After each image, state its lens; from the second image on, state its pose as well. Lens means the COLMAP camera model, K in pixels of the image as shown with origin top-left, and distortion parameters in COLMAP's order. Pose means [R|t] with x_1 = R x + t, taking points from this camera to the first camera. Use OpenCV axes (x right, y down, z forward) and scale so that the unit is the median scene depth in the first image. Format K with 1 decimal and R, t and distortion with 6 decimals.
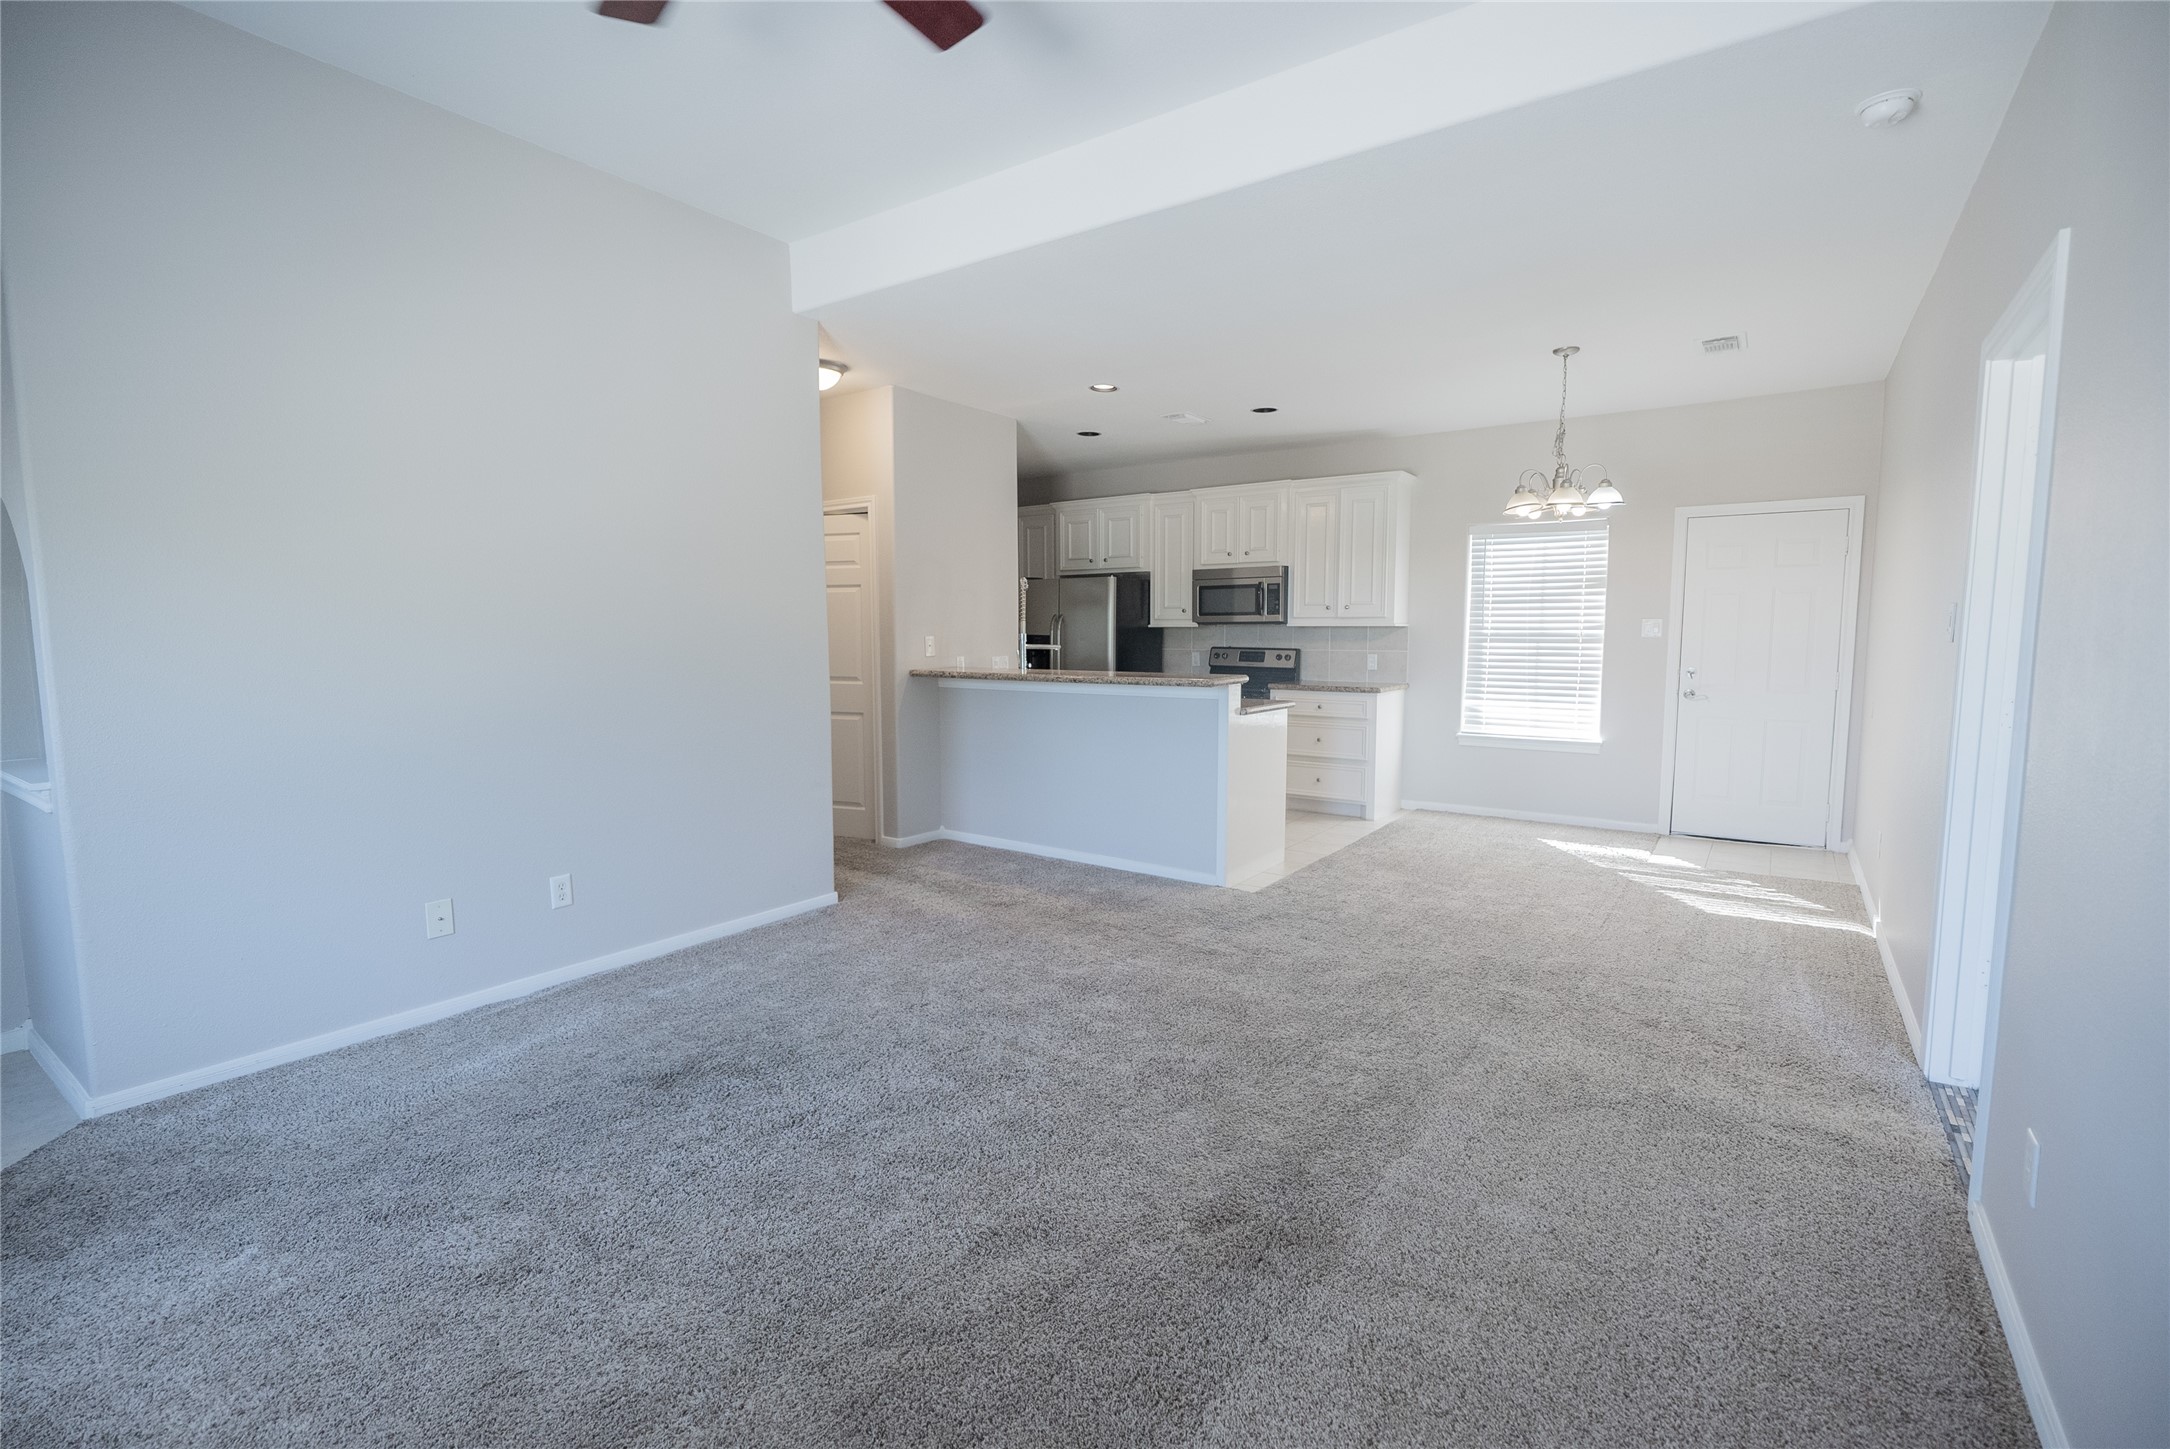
lens RADIAL K [[974.8, 0, 1083.3], [0, 974.8, 719.6], [0, 0, 1]] dist [0.001392, 0.001159]
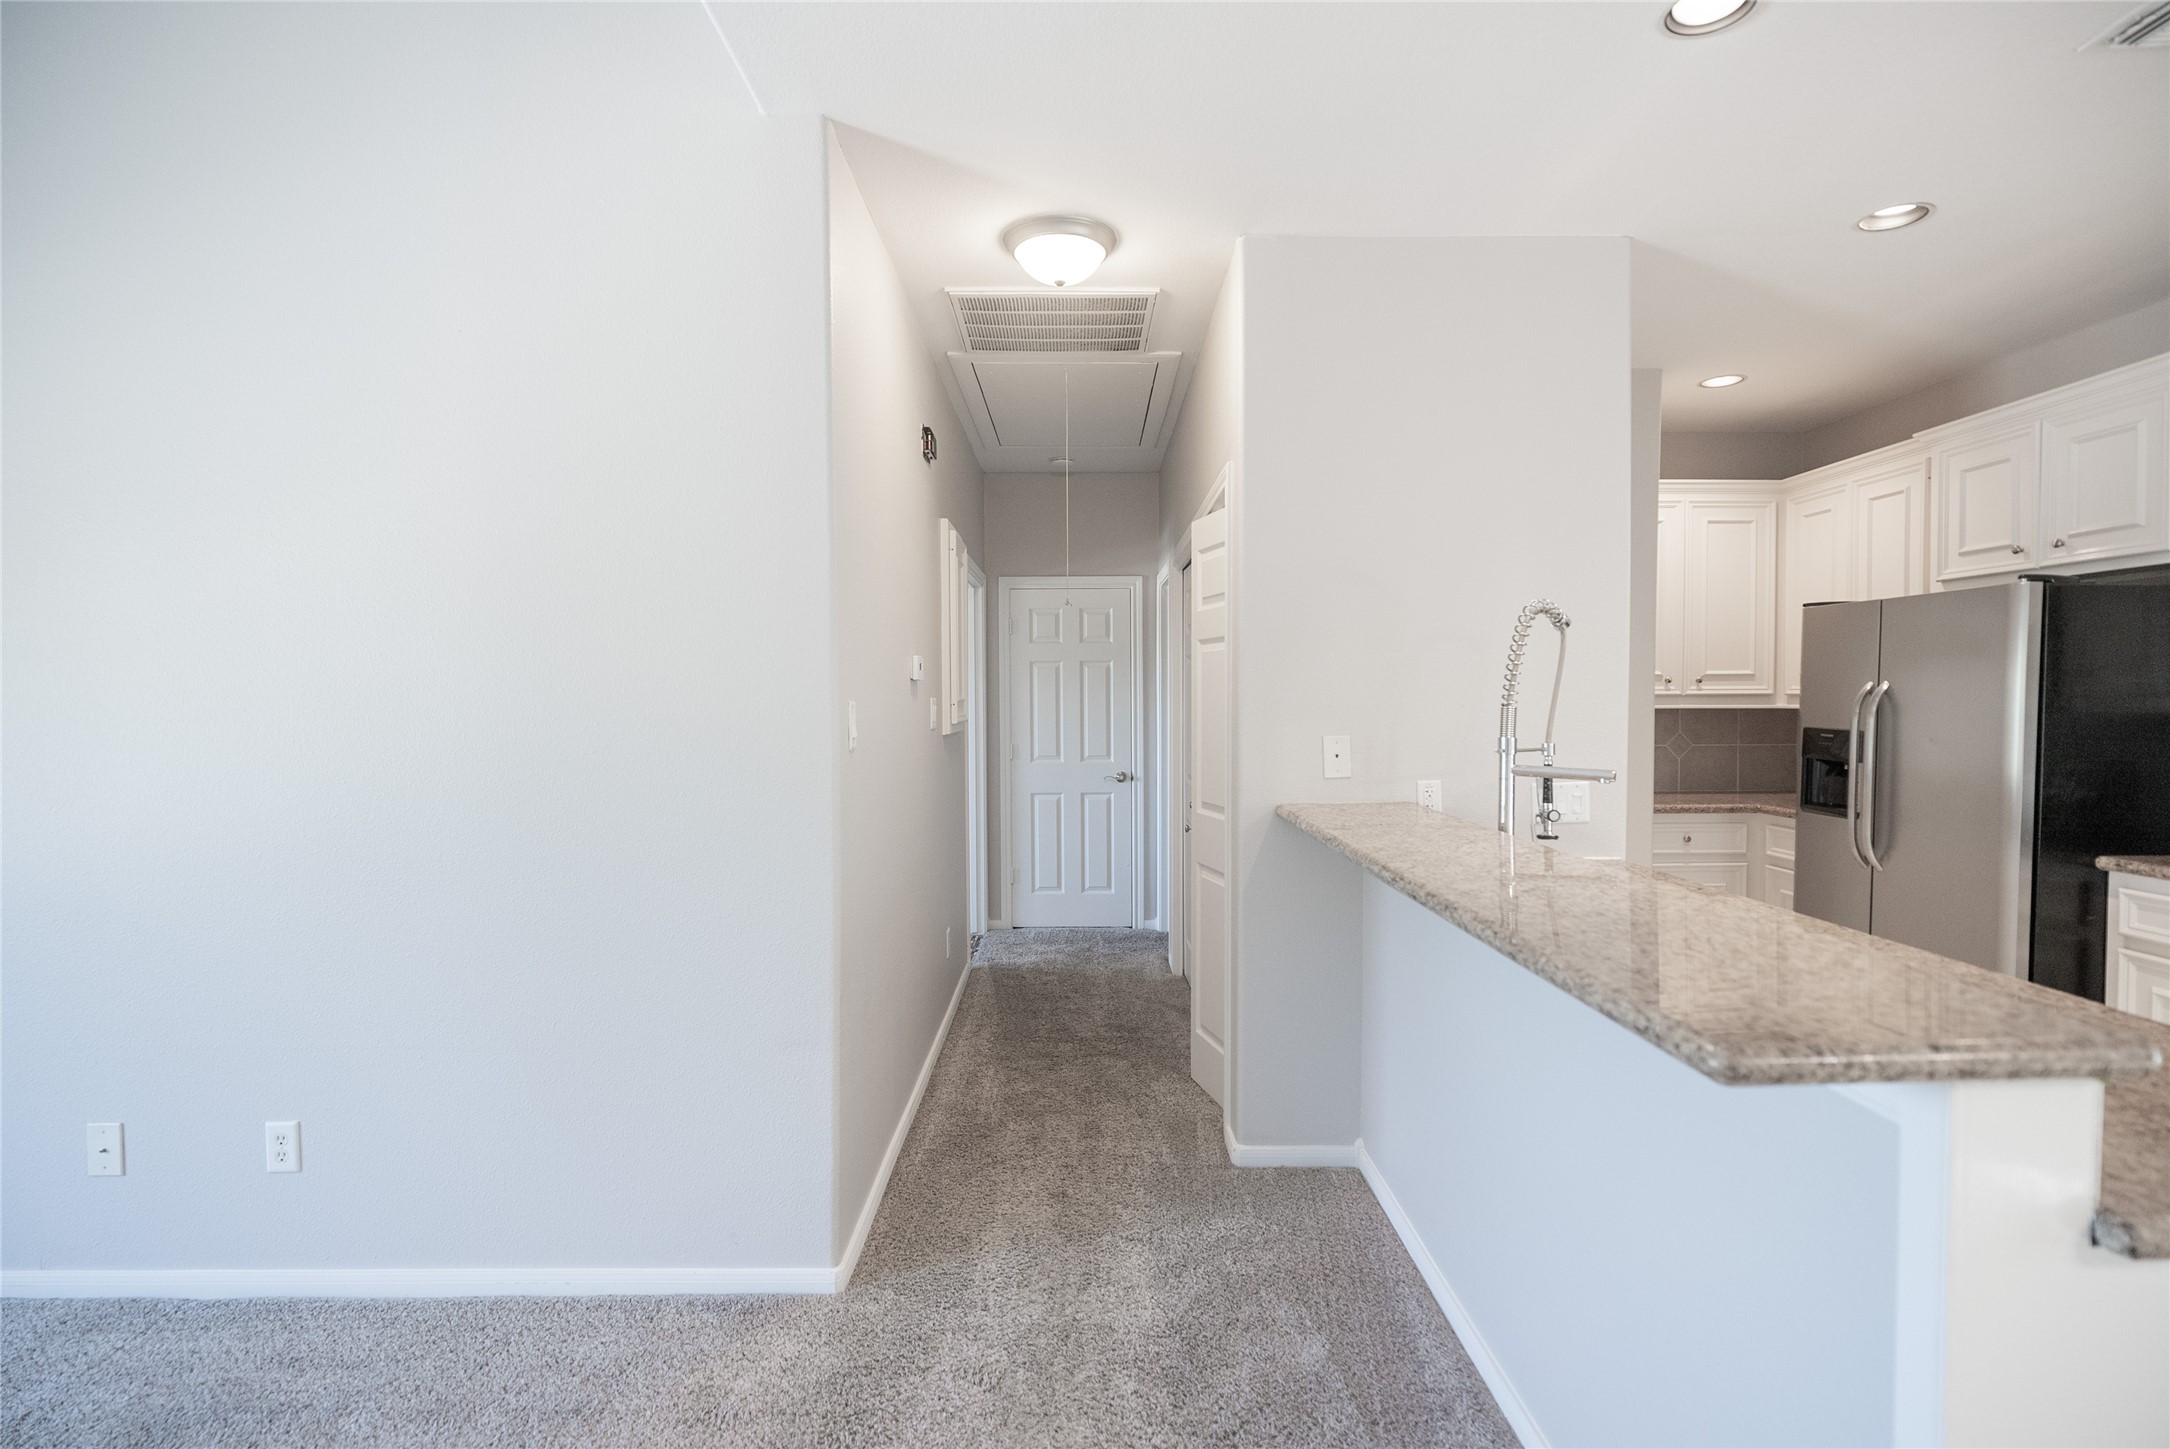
lens RADIAL K [[974.8, 0, 1083.3], [0, 974.8, 719.6], [0, 0, 1]] dist [0.001392, 0.001159]
pose [[0.581595, 0.005141, -0.813462, 0.167919], [-0.070318, 0.996555, -0.043976, -0.065208], [0.810434, 0.082777, 0.579953, 0.629693]]
